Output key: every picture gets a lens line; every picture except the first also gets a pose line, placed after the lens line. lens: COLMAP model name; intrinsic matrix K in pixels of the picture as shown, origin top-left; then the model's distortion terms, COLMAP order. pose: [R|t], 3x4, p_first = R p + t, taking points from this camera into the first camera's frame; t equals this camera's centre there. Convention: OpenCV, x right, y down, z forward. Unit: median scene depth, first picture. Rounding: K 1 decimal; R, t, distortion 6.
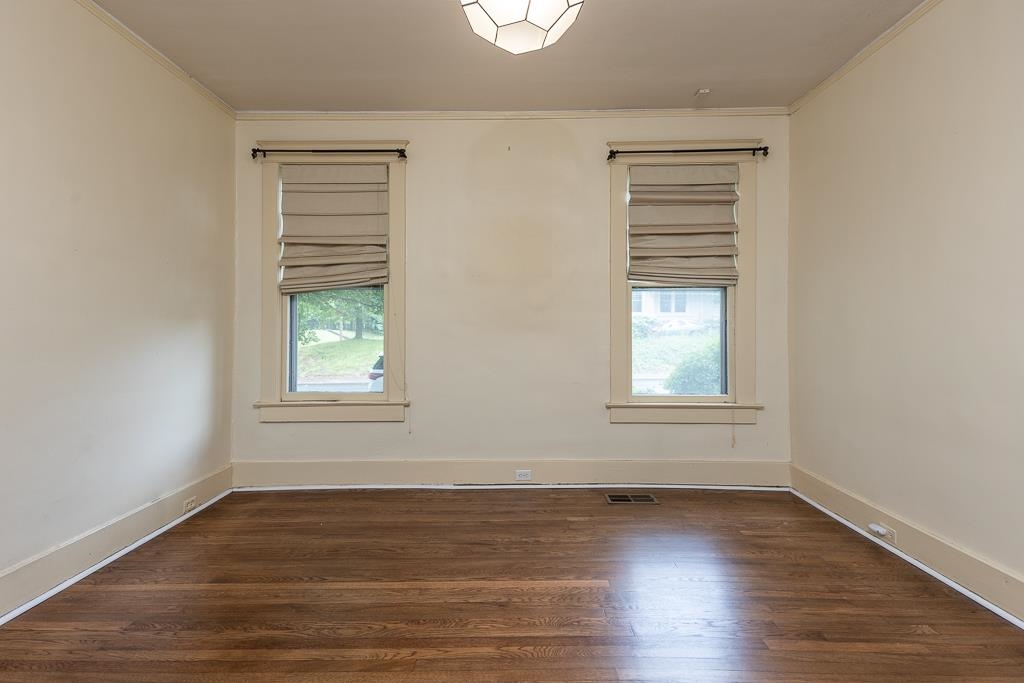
lens RADIAL K [[494.6, 0, 511.7], [0, 494.6, 325.6], [0, 0, 1]] dist [0.058660, -0.022564]
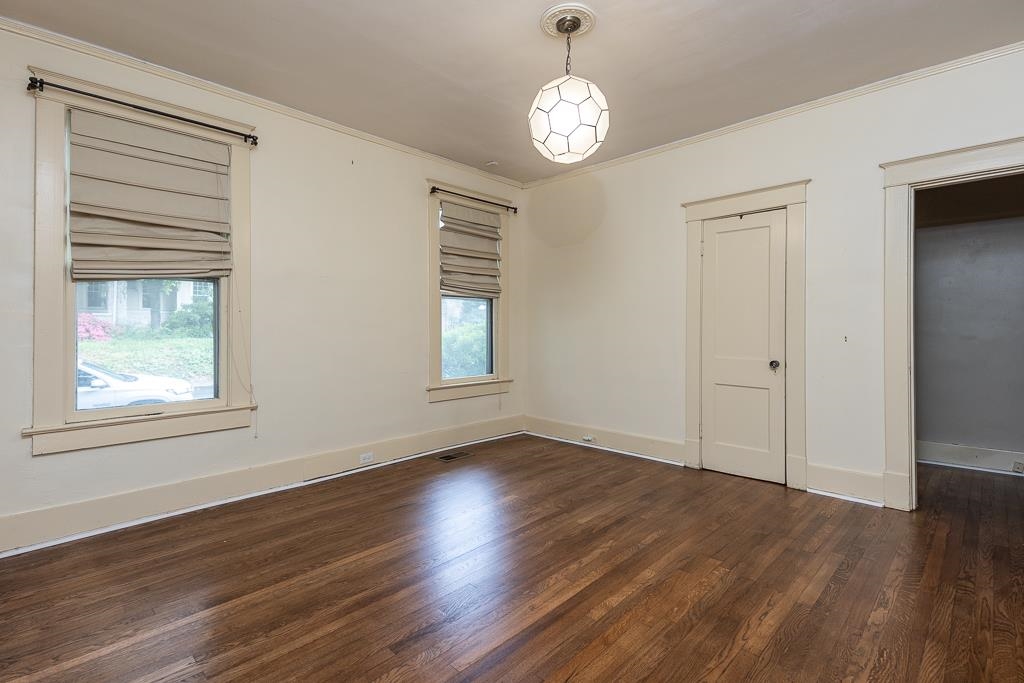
lens RADIAL K [[497.7, 0, 510.5], [0, 497.7, 325.5], [0, 0, 1]] dist [0.055172, -0.023067]
pose [[0.677327, 0.006118, 0.735657, -0.585883], [-0.003821, 0.999981, -0.004799, 0.006317], [-0.735673, 0.000440, 0.677337, -0.002055]]
